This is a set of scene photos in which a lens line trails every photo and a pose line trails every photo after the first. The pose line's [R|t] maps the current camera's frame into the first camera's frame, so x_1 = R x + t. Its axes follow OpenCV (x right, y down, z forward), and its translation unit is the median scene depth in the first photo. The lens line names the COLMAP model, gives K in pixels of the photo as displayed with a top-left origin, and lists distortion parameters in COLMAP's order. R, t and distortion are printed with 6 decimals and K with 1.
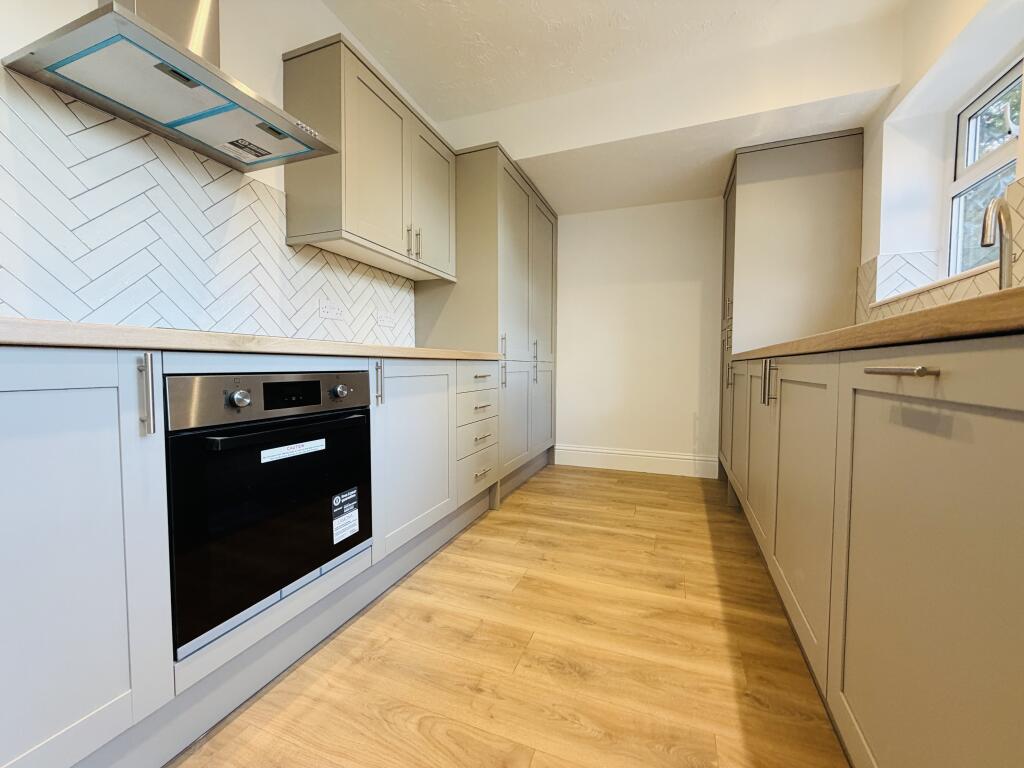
lens RADIAL K [[405.7, 0, 515.2], [0, 405.7, 386.2], [0, 0, 1]] dist [0.001384, 0.000172]
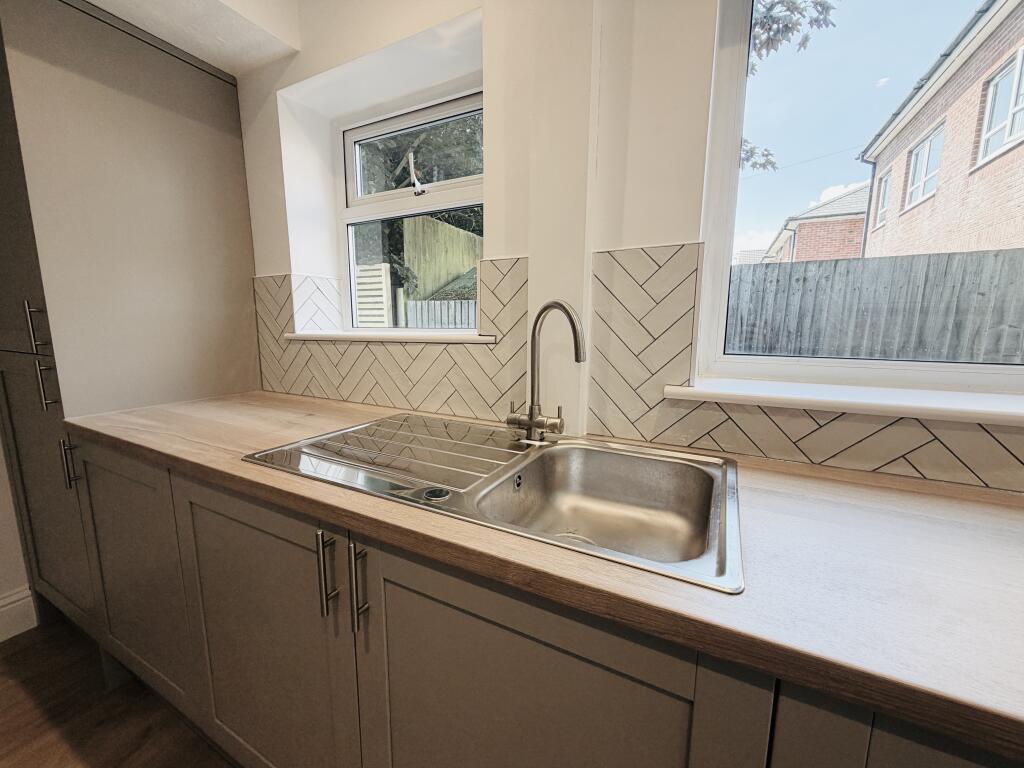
lens RADIAL K [[405.7, 0, 512.2], [0, 405.7, 385.4], [0, 0, 1]] dist [0.001384, 0.000172]
pose [[0.099554, -0.157544, 0.982481, 0.135939], [0.041324, 0.987189, 0.154111, -0.209768], [-0.994174, 0.025258, 0.104789, 0.493819]]
